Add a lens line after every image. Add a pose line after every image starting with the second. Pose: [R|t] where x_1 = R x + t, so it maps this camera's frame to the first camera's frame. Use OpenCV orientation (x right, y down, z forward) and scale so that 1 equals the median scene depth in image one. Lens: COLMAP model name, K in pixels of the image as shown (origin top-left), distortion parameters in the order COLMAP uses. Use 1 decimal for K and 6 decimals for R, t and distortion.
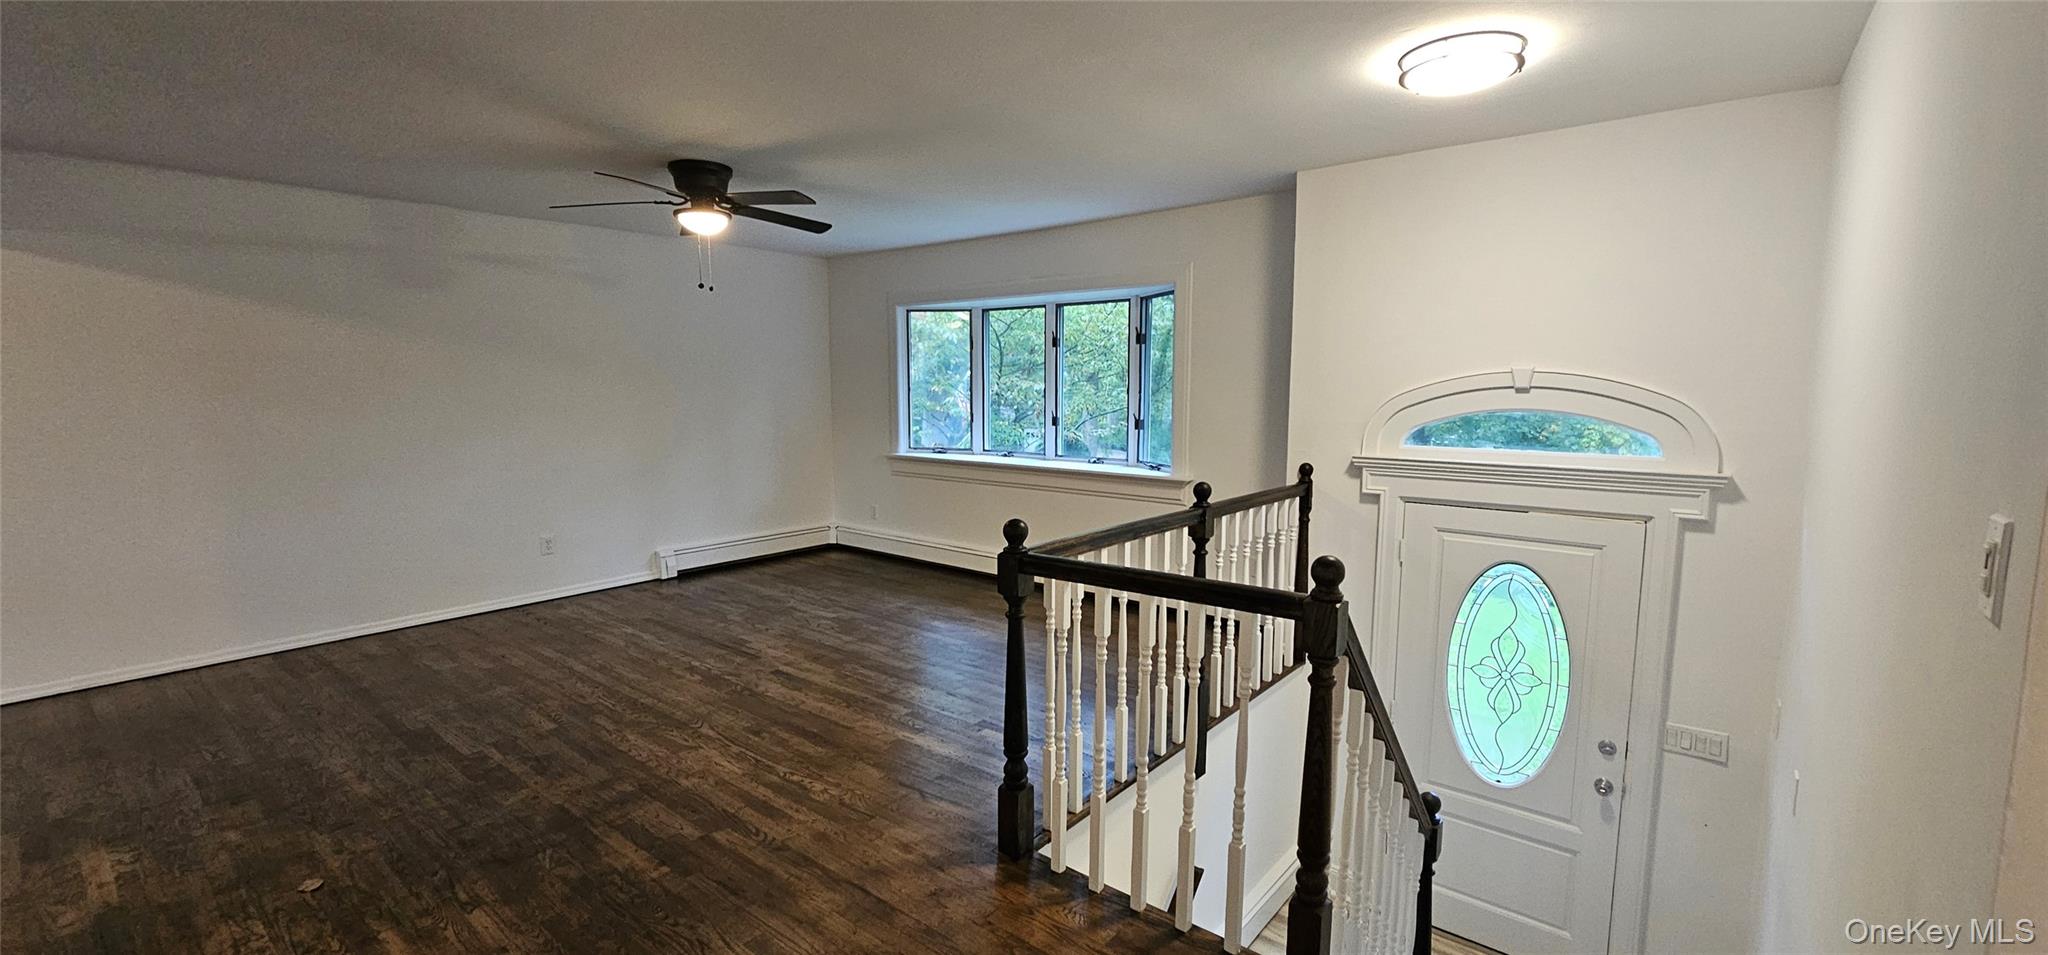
lens RADIAL K [[817.5, 0, 1024.0], [0, 817.5, 477.5], [0, 0, 1]] dist [0.001822, 0.000094]
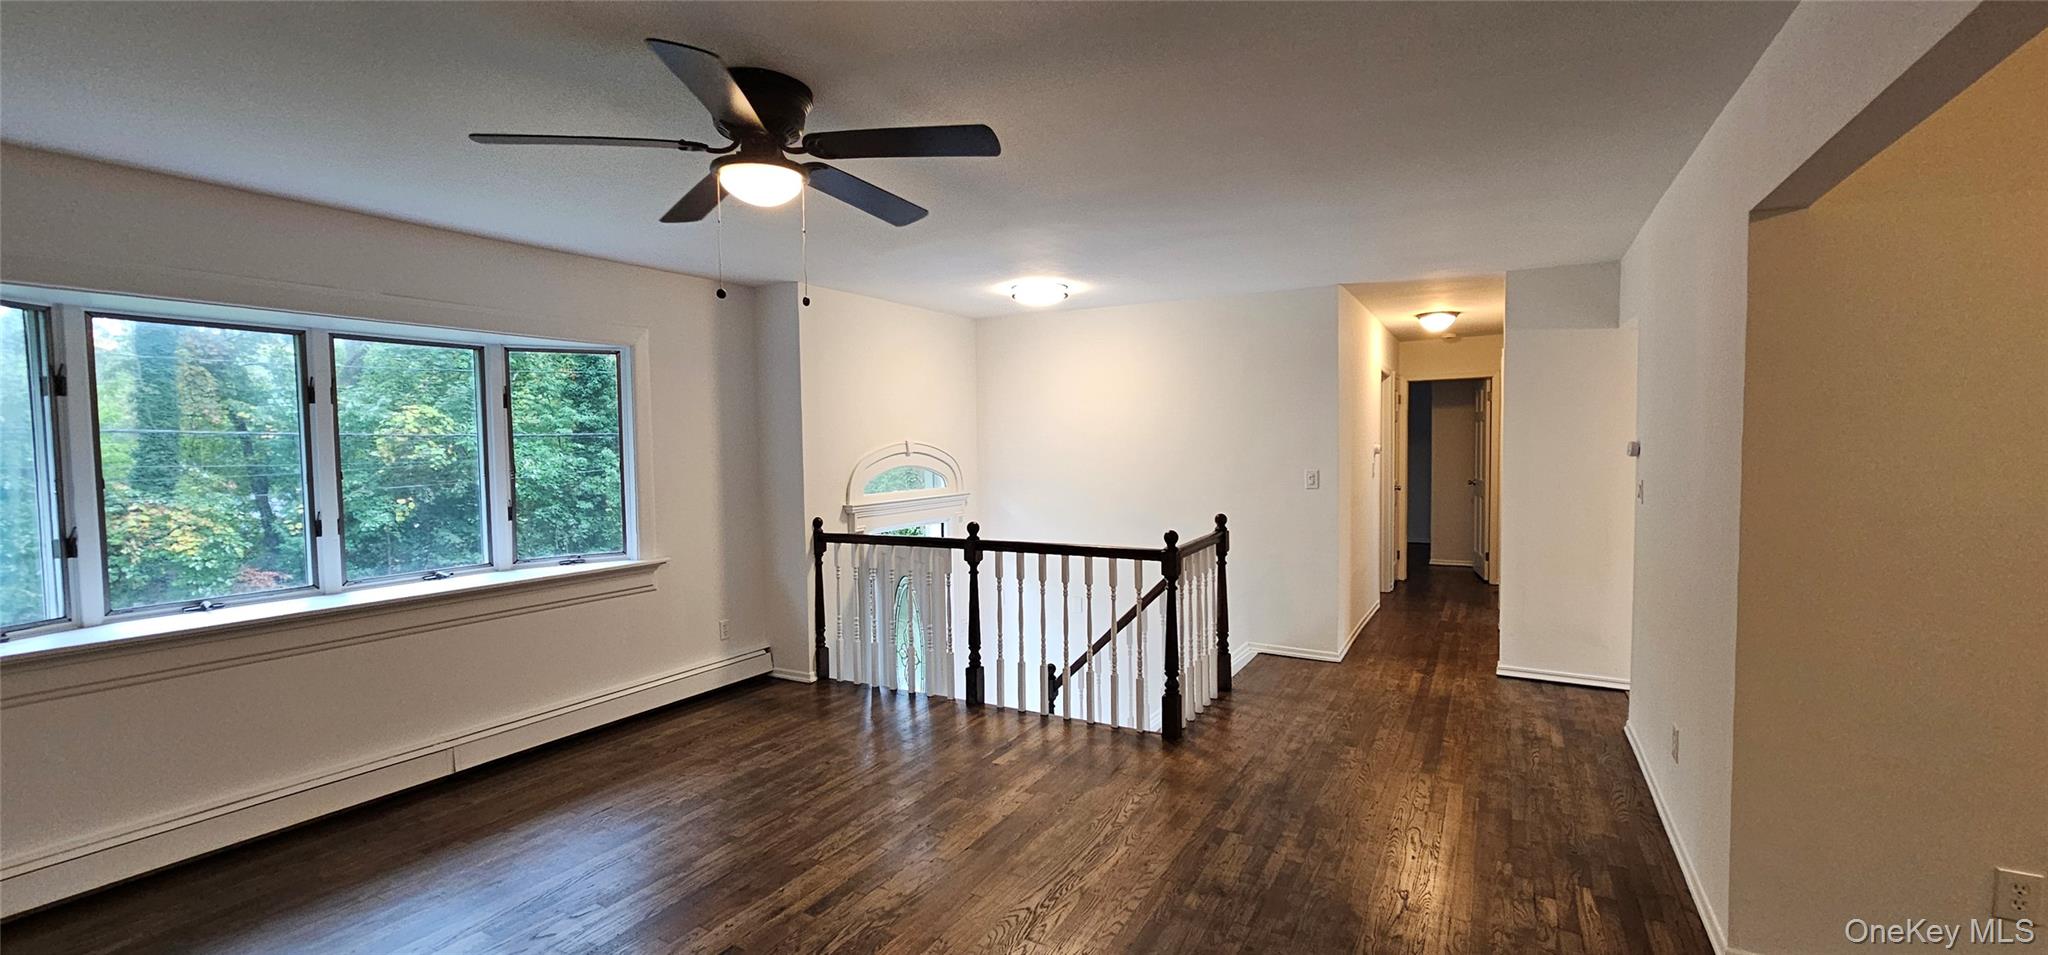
lens RADIAL K [[817.5, 0, 1024.0], [0, 817.5, 477.5], [0, 0, 1]] dist [0.001822, 0.000094]
pose [[-0.150172, -0.039202, 0.987882, -1.077942], [0.129109, 0.989879, 0.058907, -0.130339], [-0.980194, 0.136391, -0.143591, 1.007270]]
